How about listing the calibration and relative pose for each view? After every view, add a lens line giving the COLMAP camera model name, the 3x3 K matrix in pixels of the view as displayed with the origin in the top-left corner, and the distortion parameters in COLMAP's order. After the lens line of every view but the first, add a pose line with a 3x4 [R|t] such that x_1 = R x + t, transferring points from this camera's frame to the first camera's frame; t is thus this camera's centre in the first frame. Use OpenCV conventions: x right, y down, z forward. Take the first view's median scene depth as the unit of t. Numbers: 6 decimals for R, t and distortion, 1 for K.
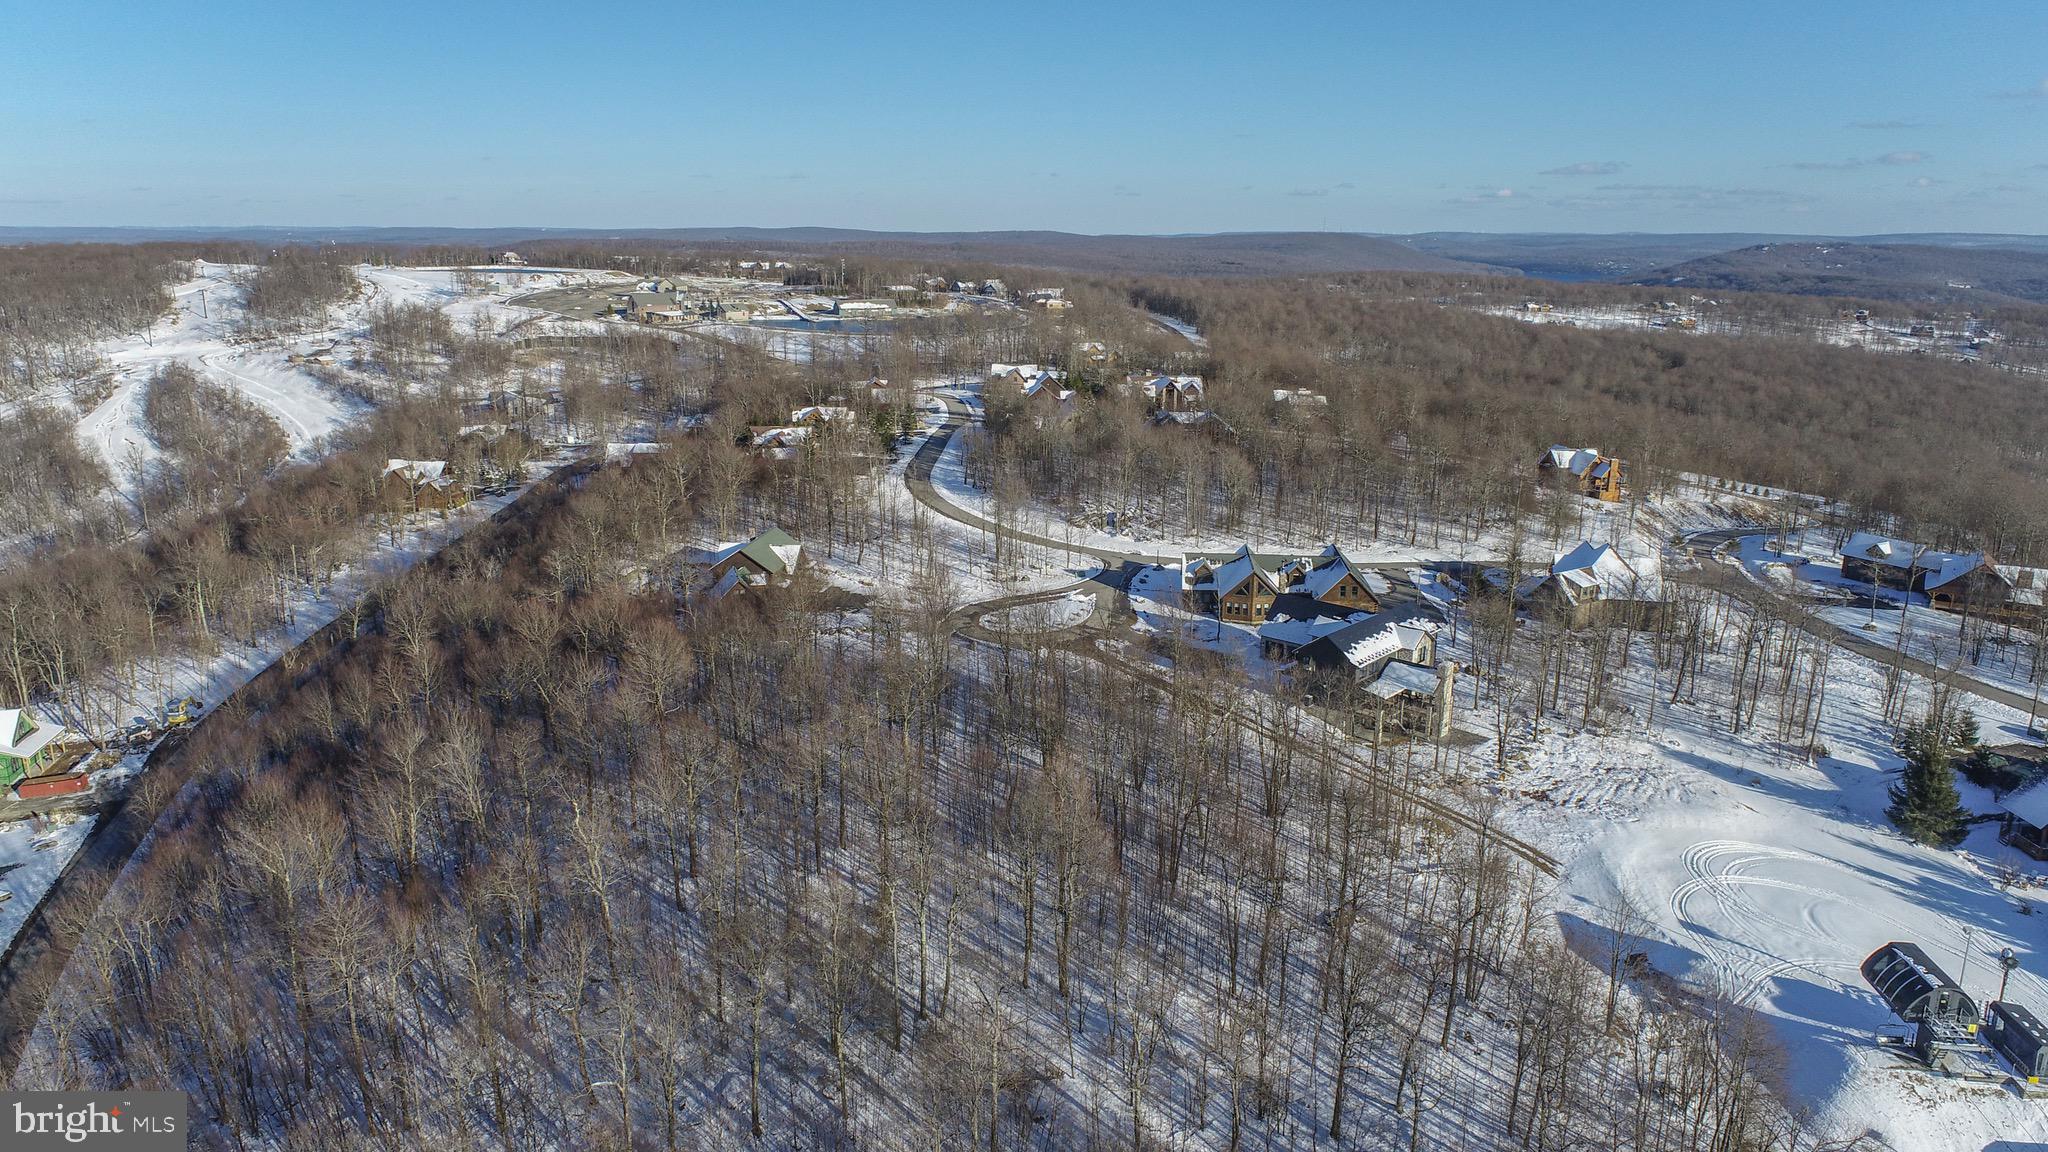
lens RADIAL K [[1382.1, 0, 1024.5], [0, 1382.1, 574.9], [0, 0, 1]] dist [-0.013971, 0.005470]
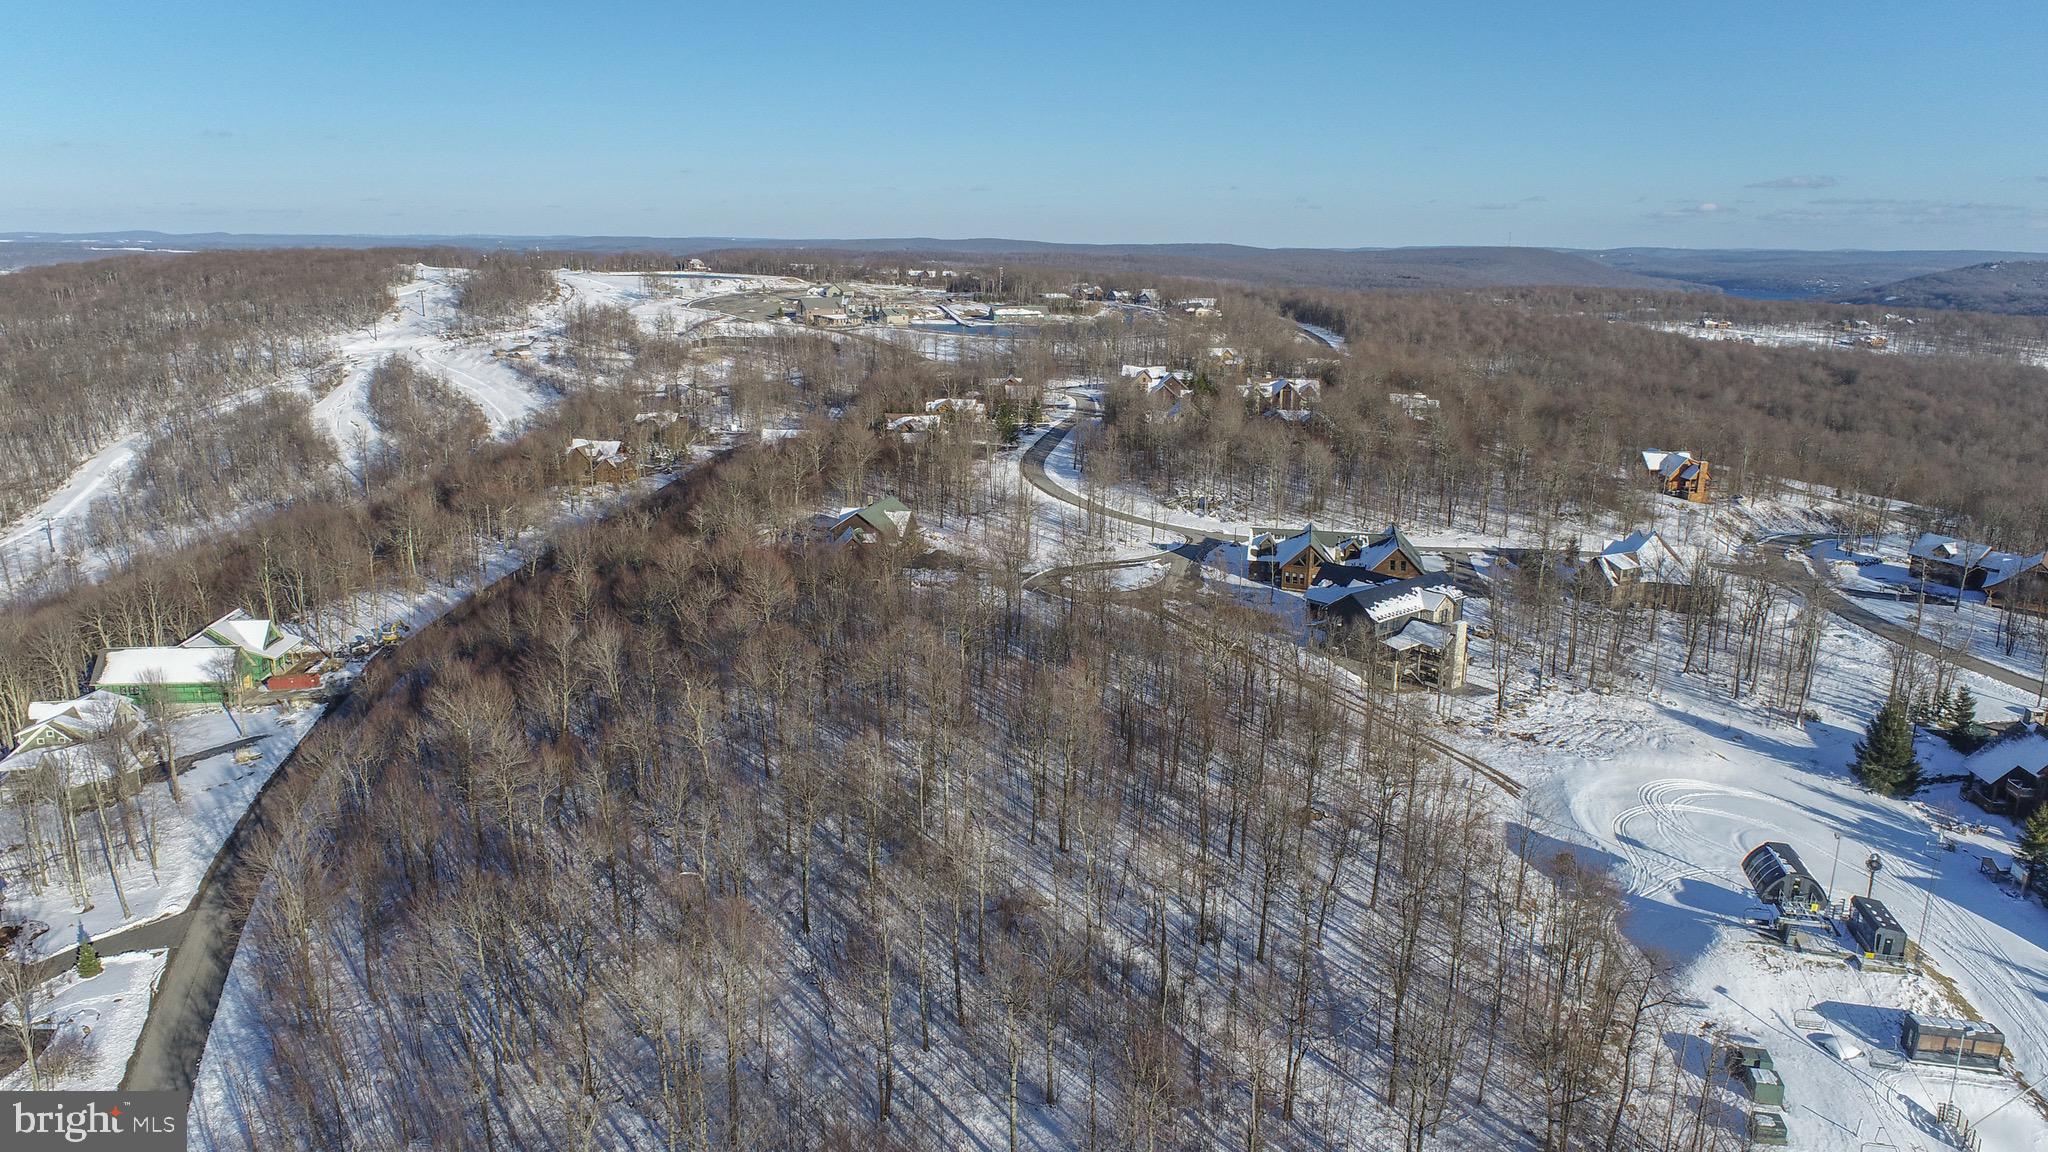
lens RADIAL K [[1382.1, 0, 1023.2], [0, 1382.1, 578.6], [0, 0, 1]] dist [-0.013971, 0.005470]
pose [[0.992151, 0.034284, -0.120257, 0.060769], [-0.034998, 0.999380, -0.003837, 0.031162], [0.120051, 0.008016, 0.992735, -0.102995]]
